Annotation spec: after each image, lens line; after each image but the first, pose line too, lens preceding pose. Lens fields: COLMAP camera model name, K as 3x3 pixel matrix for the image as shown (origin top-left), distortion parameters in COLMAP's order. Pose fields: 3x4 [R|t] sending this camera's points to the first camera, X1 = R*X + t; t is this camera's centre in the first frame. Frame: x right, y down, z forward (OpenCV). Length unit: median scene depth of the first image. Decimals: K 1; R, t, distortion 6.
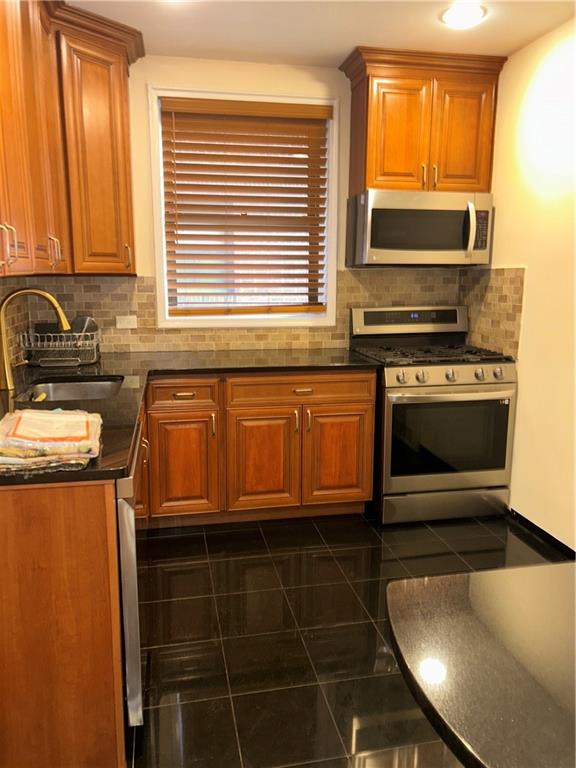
lens RADIAL K [[575.5, 0, 289.2], [0, 575.5, 378.5], [0, 0, 1]] dist [0.001068, -0.004676]
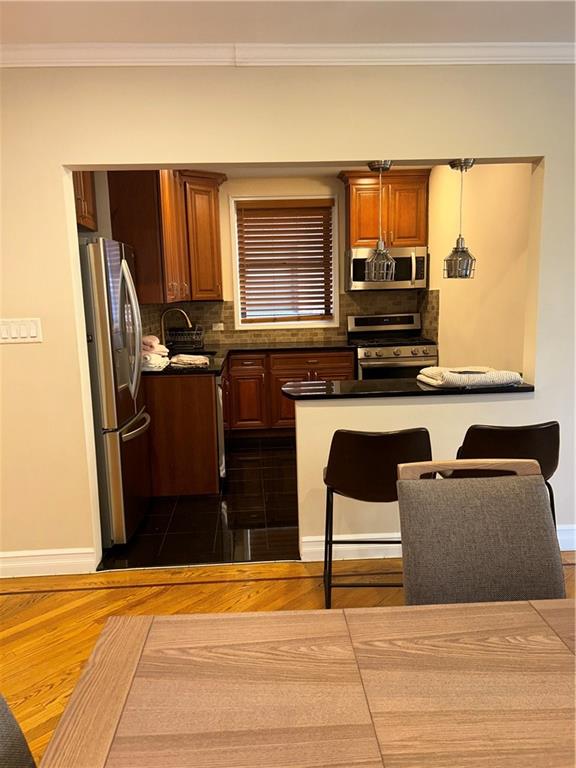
lens RADIAL K [[575.5, 0, 287.3], [0, 575.5, 387.9], [0, 0, 1]] dist [0.001068, -0.004676]
pose [[0.988624, -0.006155, -0.150281, 0.196221], [0.003515, 0.999835, -0.017827, 0.123051], [0.150366, 0.017096, 0.988483, -0.724165]]
